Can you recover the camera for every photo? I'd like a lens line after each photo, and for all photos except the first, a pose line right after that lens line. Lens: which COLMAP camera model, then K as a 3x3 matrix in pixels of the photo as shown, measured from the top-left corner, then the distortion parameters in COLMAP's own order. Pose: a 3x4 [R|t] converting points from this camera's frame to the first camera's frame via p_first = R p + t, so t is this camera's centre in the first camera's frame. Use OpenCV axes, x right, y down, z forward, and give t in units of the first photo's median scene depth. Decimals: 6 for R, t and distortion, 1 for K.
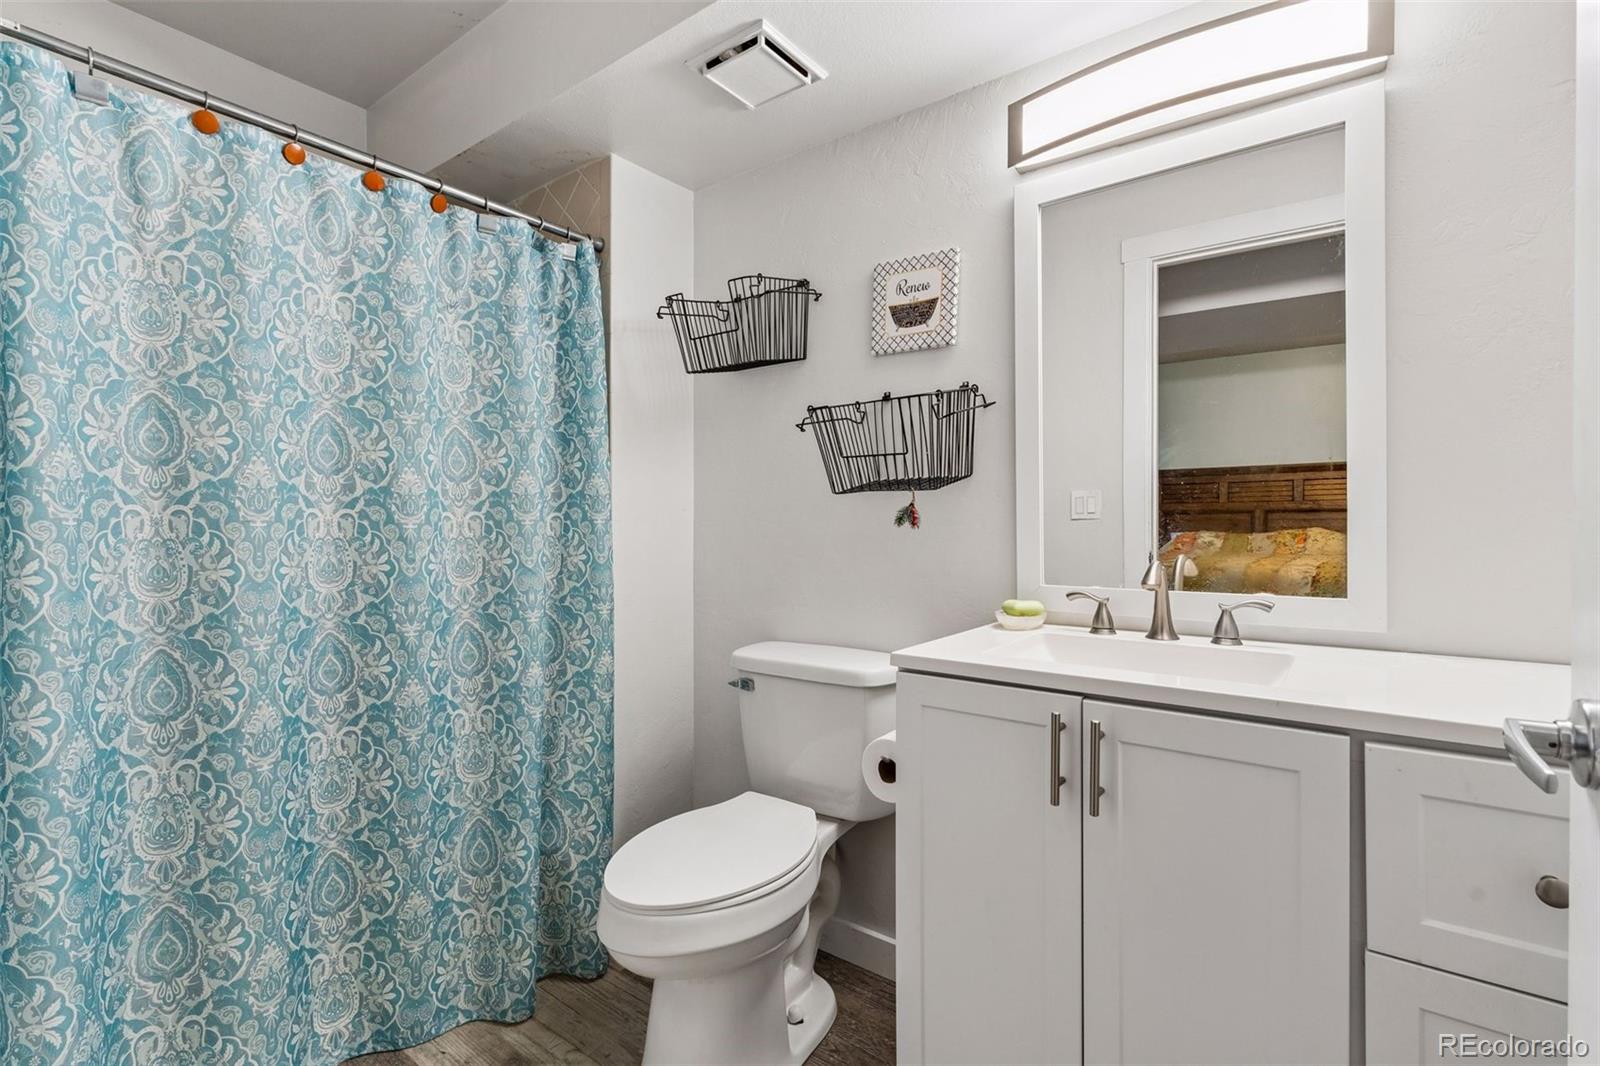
lens RADIAL K [[734.6, 0, 800.4], [0, 734.6, 525.0], [0, 0, 1]] dist [0.001749, -0.000114]
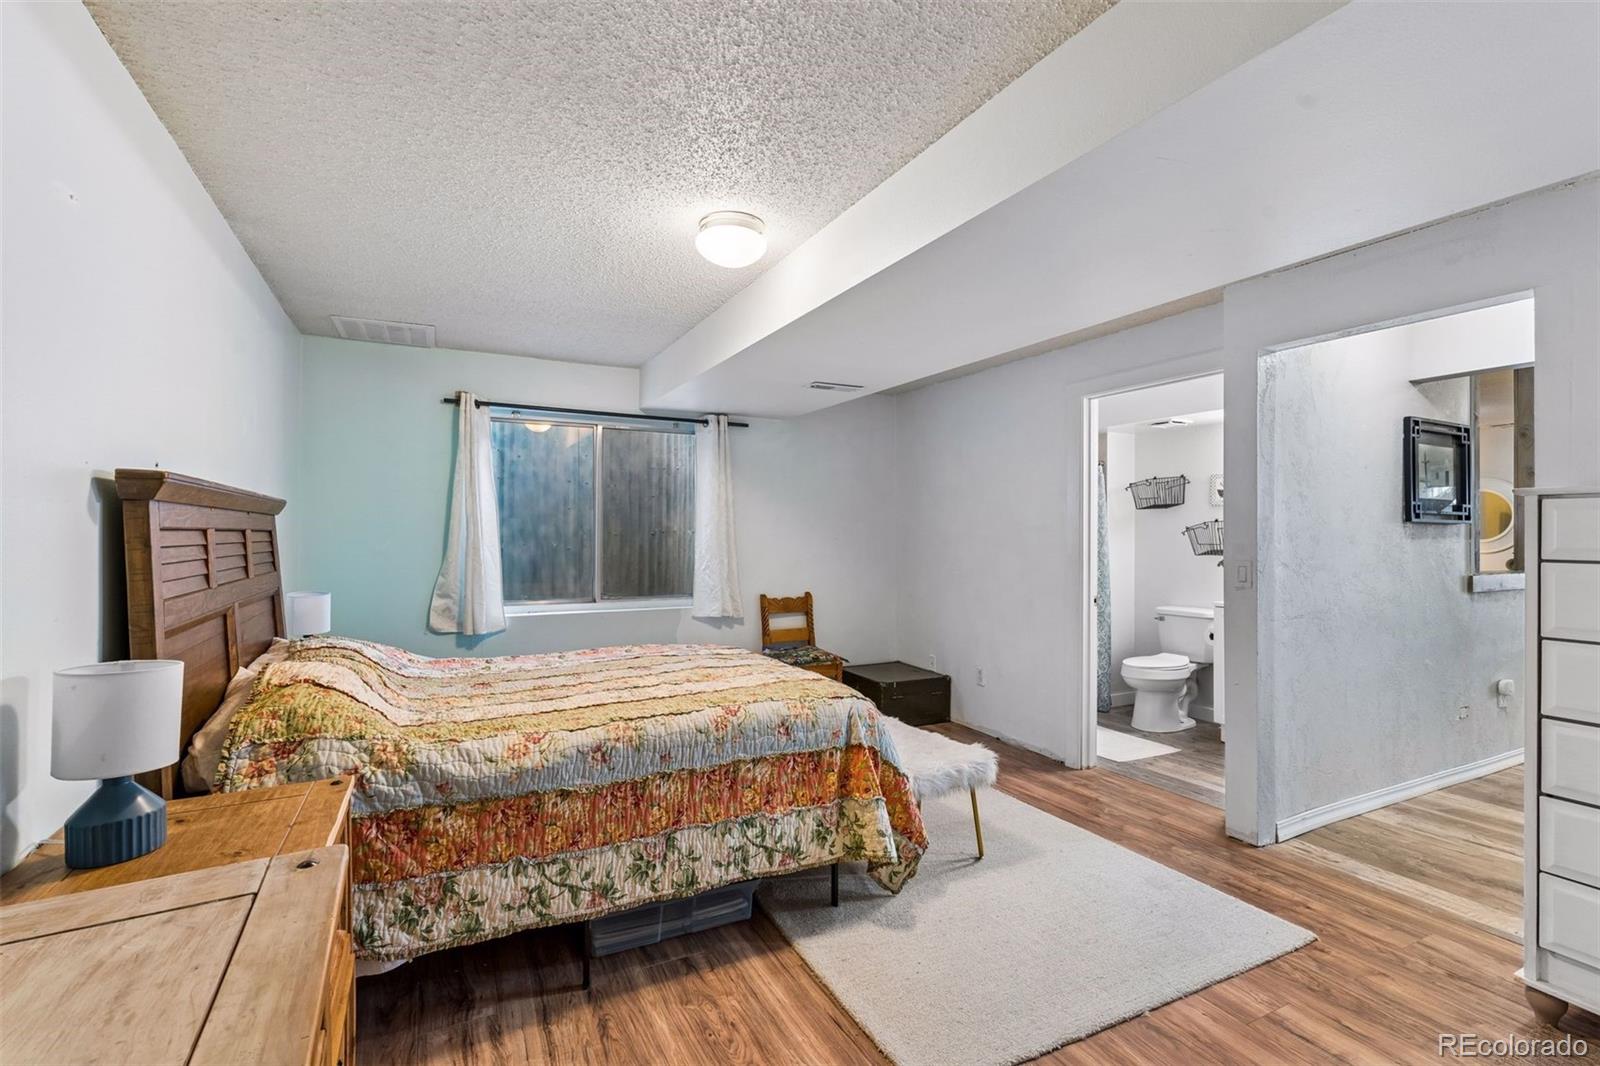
lens RADIAL K [[734.6, 0, 800.4], [0, 734.6, 525.0], [0, 0, 1]] dist [0.001749, -0.000114]
pose [[0.898972, 0.000278, -0.438007, -0.087908], [-0.006853, 0.999886, -0.013431, -0.112102], [0.437953, 0.015076, 0.898871, -2.367117]]
